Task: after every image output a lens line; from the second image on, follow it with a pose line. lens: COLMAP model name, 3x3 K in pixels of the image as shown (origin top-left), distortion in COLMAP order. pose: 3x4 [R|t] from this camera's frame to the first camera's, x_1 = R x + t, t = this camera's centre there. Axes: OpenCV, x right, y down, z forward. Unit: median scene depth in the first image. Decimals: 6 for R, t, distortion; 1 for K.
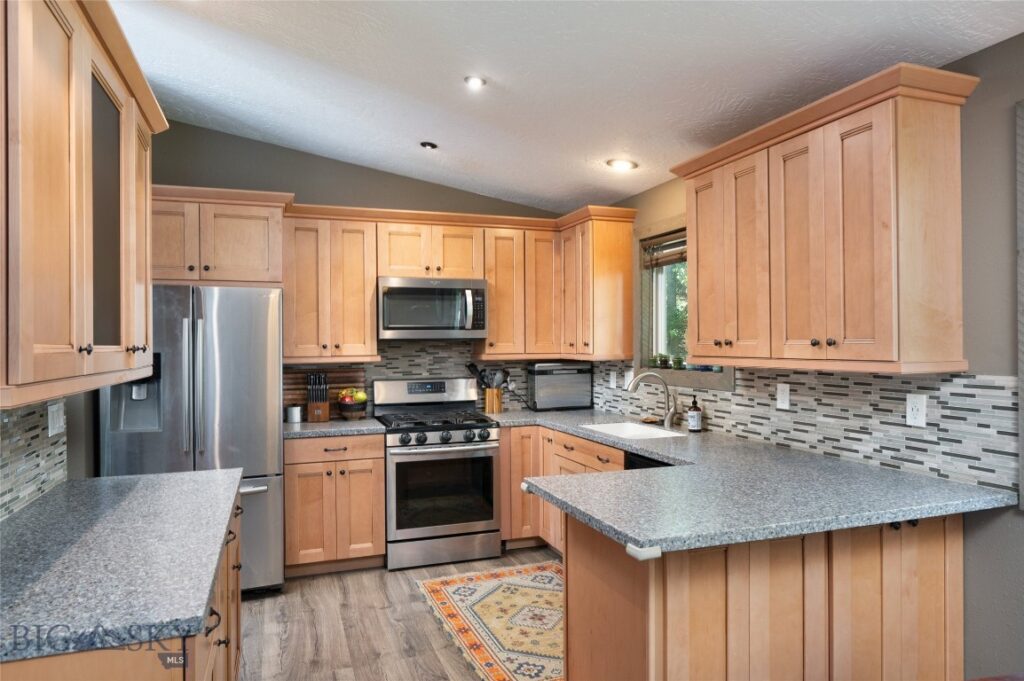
lens RADIAL K [[651.2, 0, 512.0], [0, 651.2, 340.5], [0, 0, 1]] dist [0.001949, 0.001007]
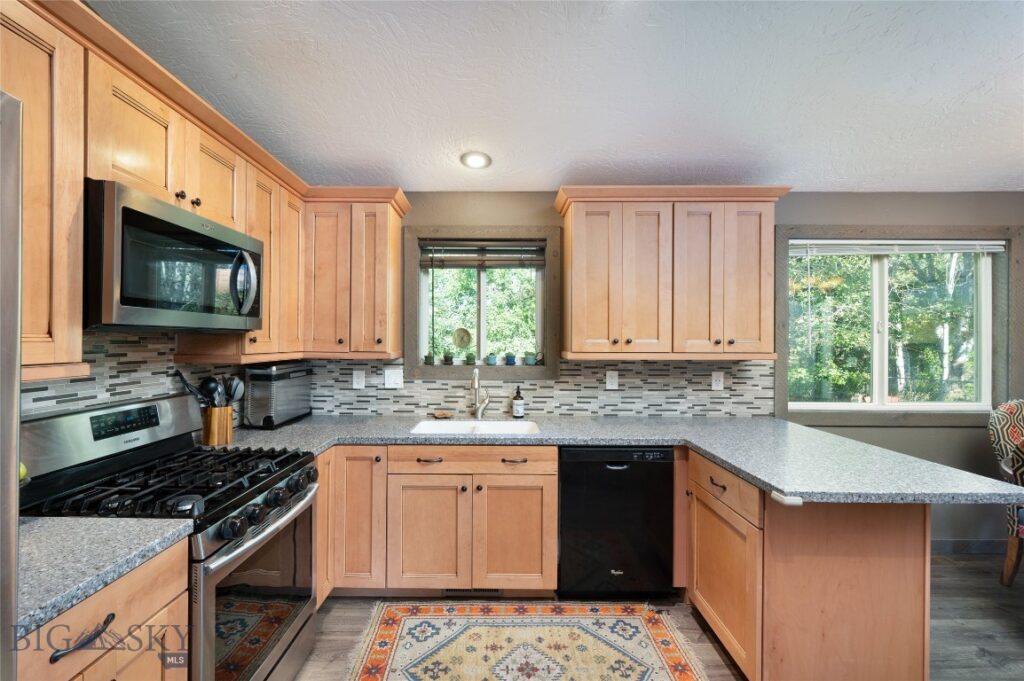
lens RADIAL K [[421.9, 0, 512.0], [0, 421.9, 340.5], [0, 0, 1]] dist [0.000095, 0.000063]
pose [[0.350068, 0.011059, 0.936659, -0.506513], [-0.011160, 0.999909, -0.007635, 0.010396], [-0.936658, -0.007780, 0.350160, 0.887632]]
